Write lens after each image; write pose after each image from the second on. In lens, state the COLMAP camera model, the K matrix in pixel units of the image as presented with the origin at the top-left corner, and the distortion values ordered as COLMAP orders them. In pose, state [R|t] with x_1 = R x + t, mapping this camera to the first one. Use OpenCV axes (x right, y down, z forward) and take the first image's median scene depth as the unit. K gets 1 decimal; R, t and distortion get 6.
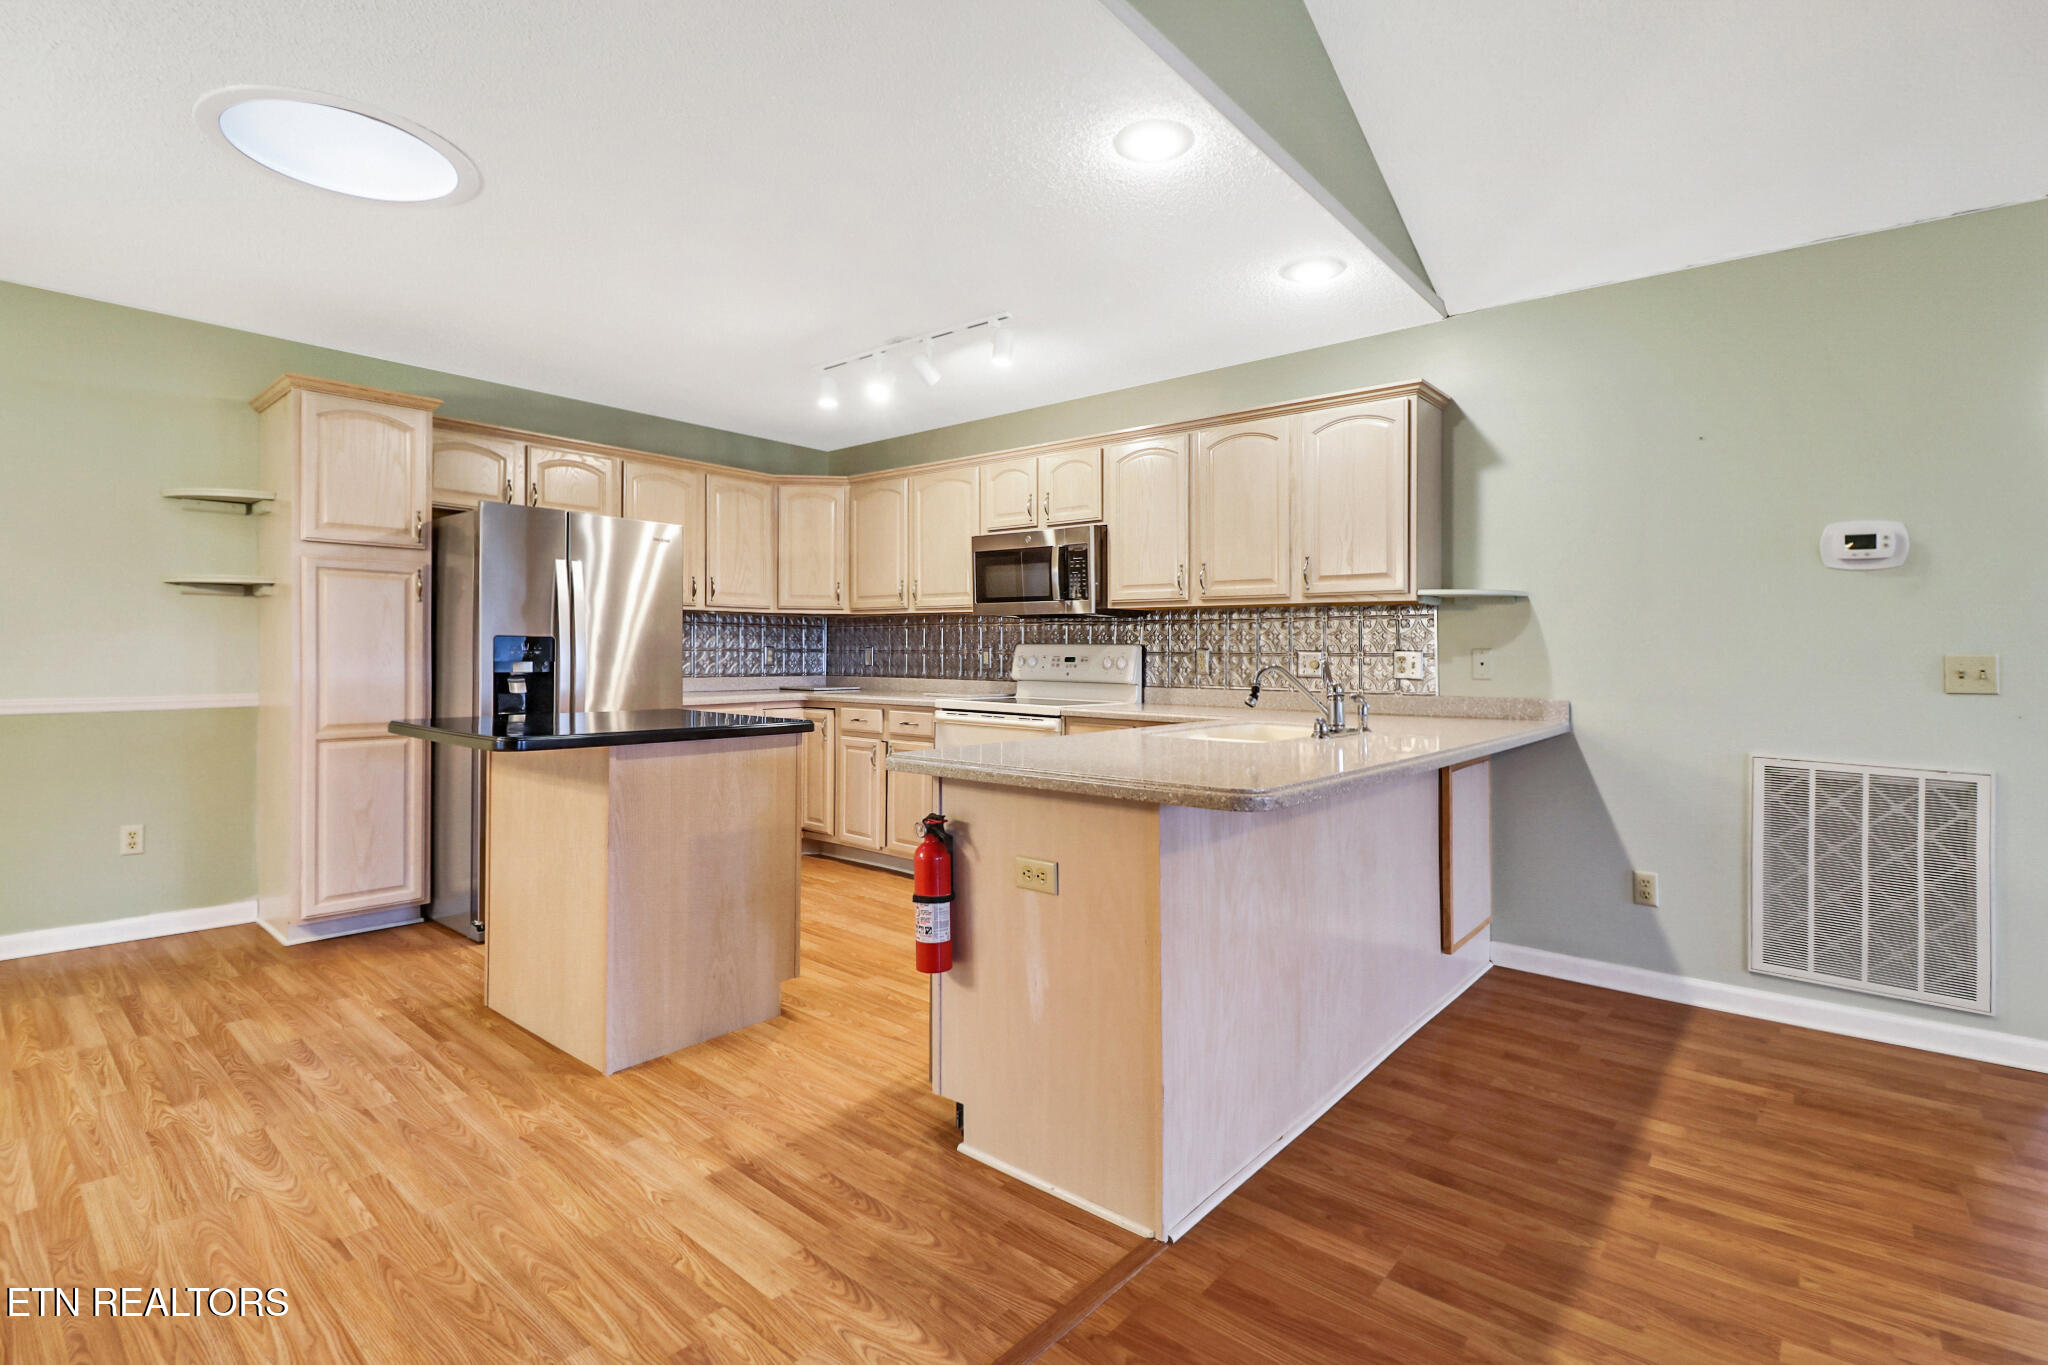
lens RADIAL K [[1002.7, 0, 998.3], [0, 1002.7, 621.2], [0, 0, 1]] dist [0.004785, -0.018514]
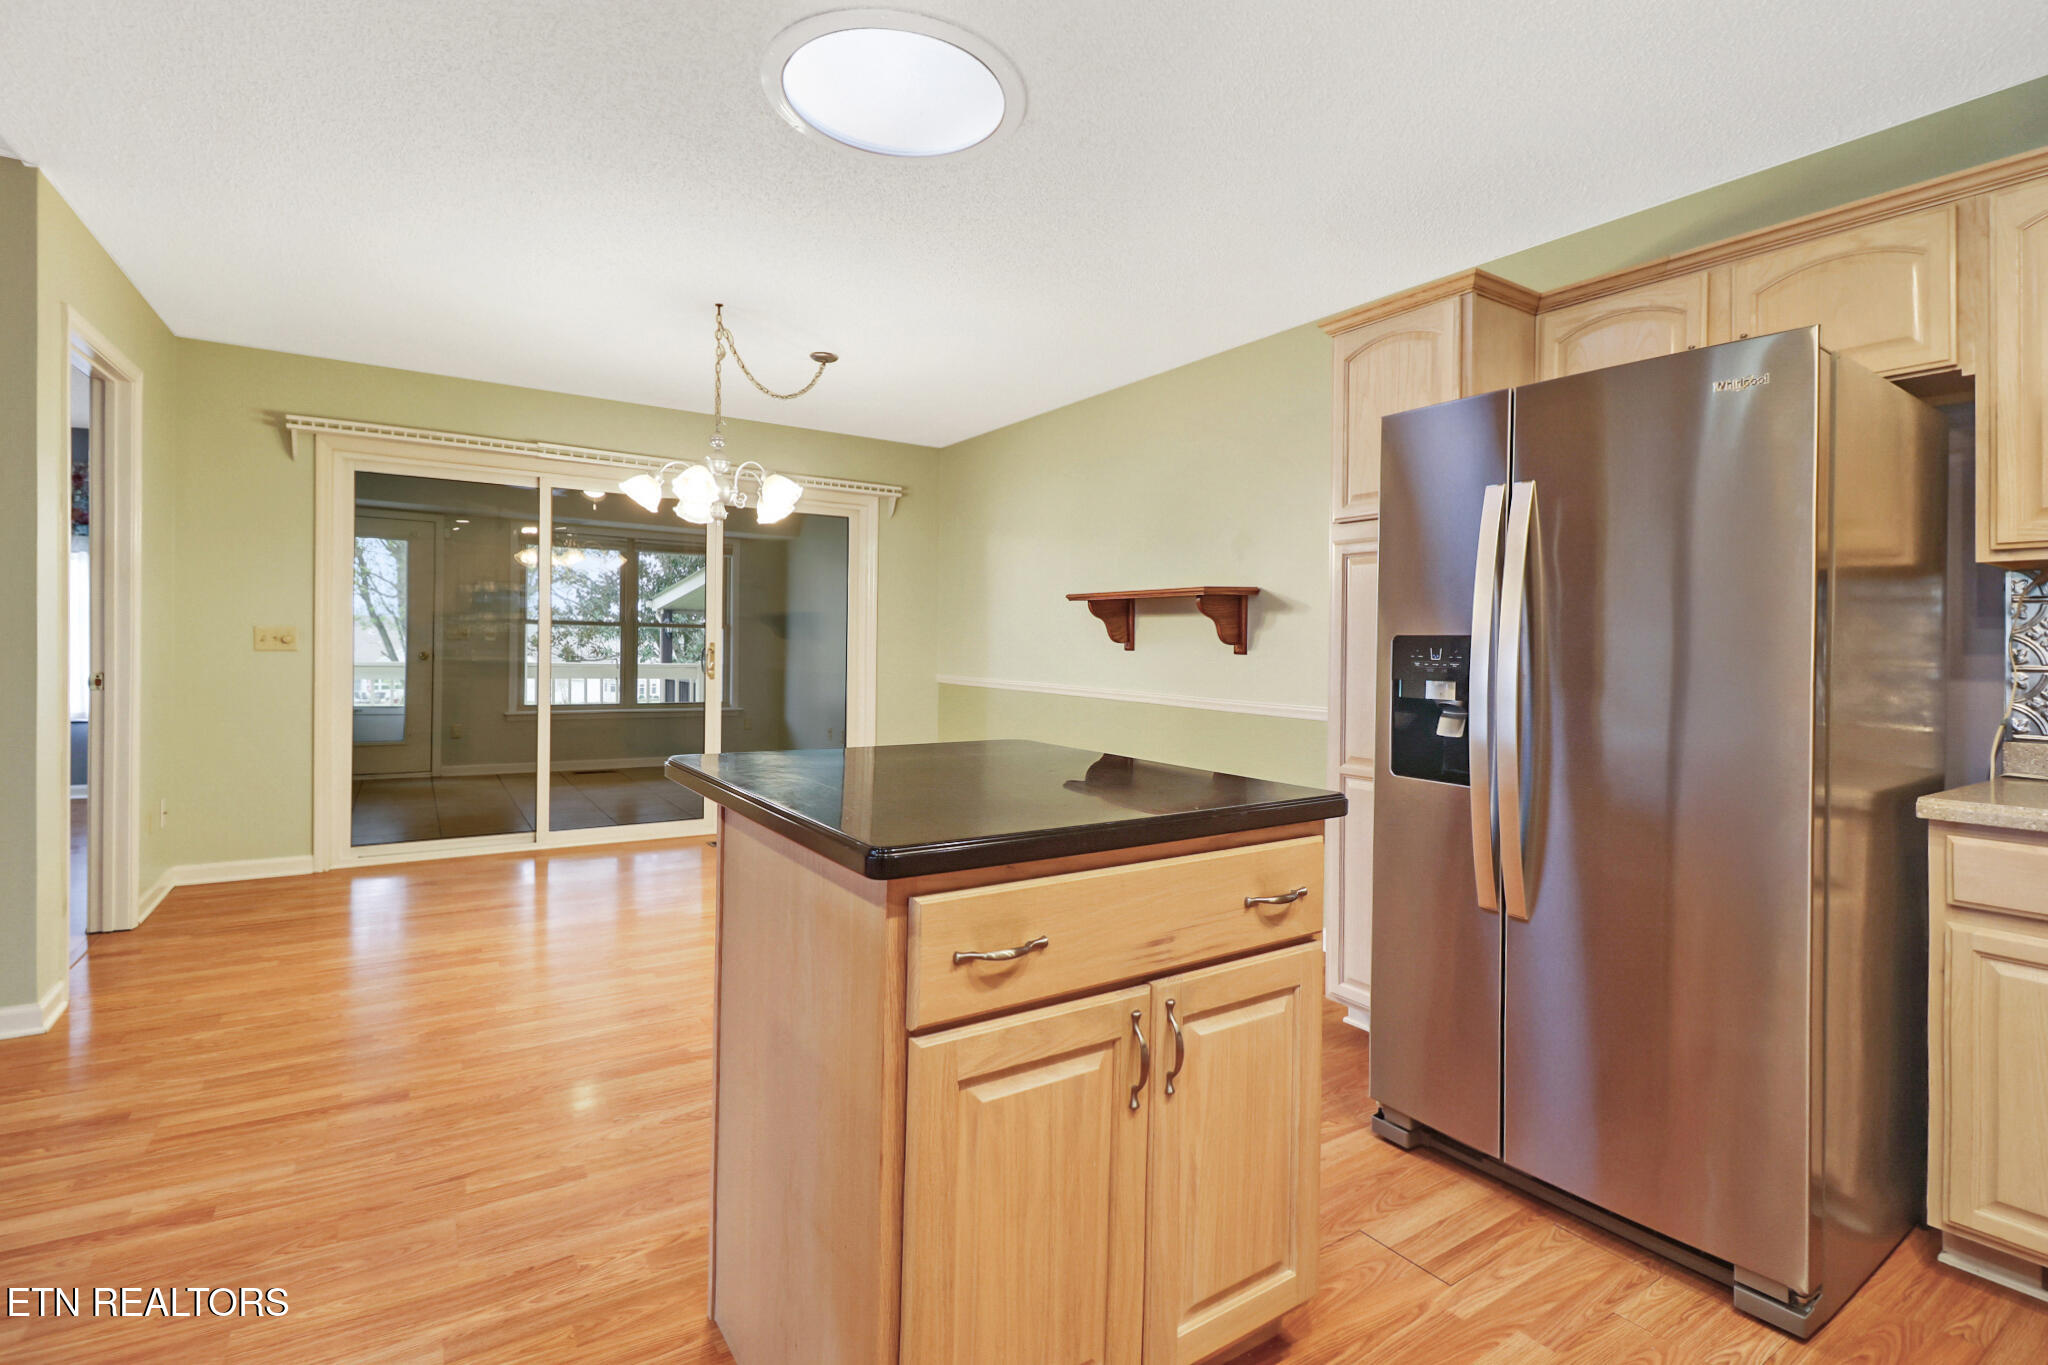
lens RADIAL K [[949.1, 0, 1049.7], [0, 949.1, 653.8], [0, 0, 1]] dist [-0.002028, -0.000533]
pose [[-0.243576, -0.005510, -0.969866, 0.119299], [0.011233, 0.999901, -0.008502, 0.033765], [0.969817, -0.012966, -0.243490, 1.127136]]
